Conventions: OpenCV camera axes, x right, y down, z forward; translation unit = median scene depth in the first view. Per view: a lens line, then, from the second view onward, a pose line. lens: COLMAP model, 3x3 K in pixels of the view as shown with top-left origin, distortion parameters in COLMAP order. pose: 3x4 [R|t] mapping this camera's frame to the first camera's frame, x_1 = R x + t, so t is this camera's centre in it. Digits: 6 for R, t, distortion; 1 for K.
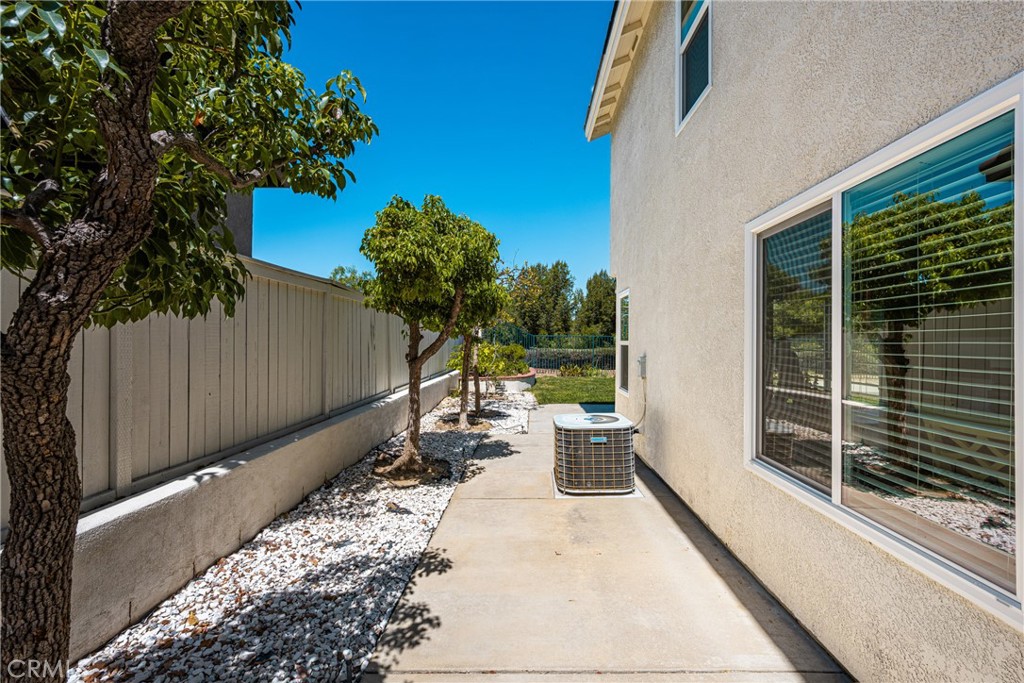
lens RADIAL K [[418.3, 0, 512.0], [0, 418.3, 341.5], [0, 0, 1]] dist [0.000514, -0.000062]
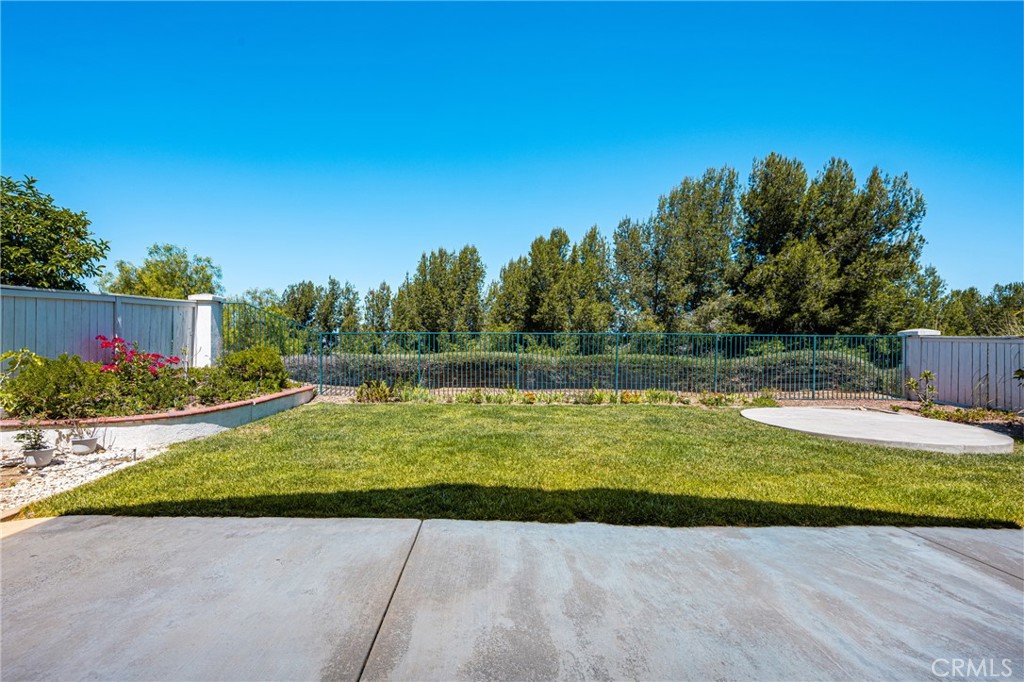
lens RADIAL K [[430.4, 0, 483.7], [0, 430.4, 344.0], [0, 0, 1]] dist [0.000301, -0.000202]
pose [[0.999846, -0.006074, 0.016464, 0.133223], [0.006172, 0.999964, -0.005860, 0.003205], [-0.016428, 0.005961, 0.999847, 0.172692]]
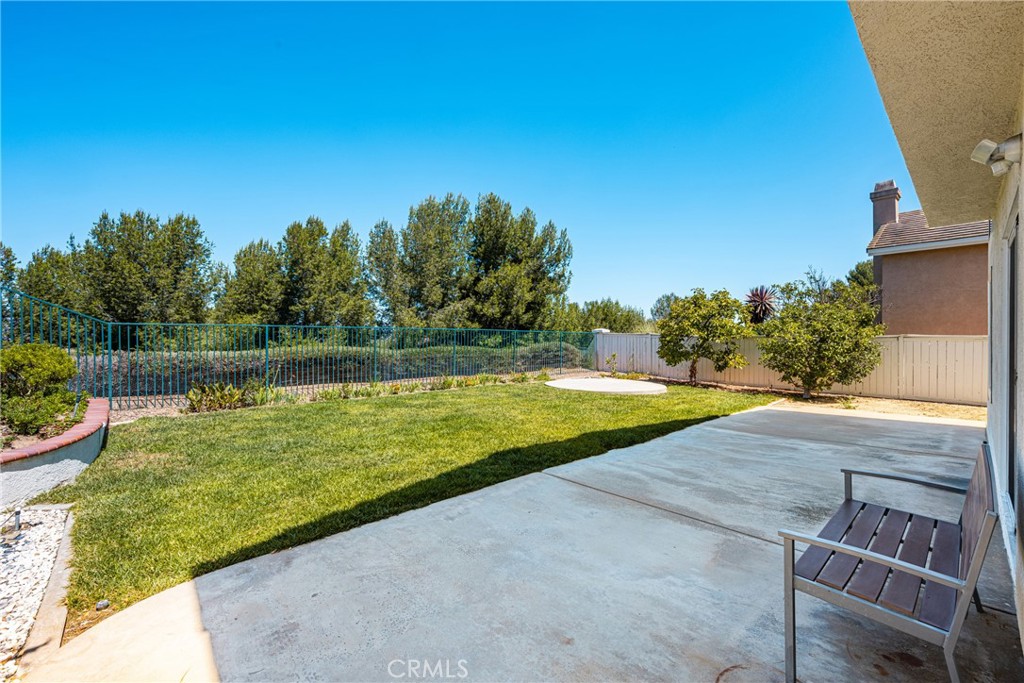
lens RADIAL K [[418.3, 0, 512.0], [0, 418.3, 341.5], [0, 0, 1]] dist [0.000514, -0.000062]
pose [[0.713482, -0.013382, 0.700545, 0.021255], [0.009368, 0.999910, 0.009560, 0.002151], [-0.700611, -0.000258, 0.713544, 0.188074]]
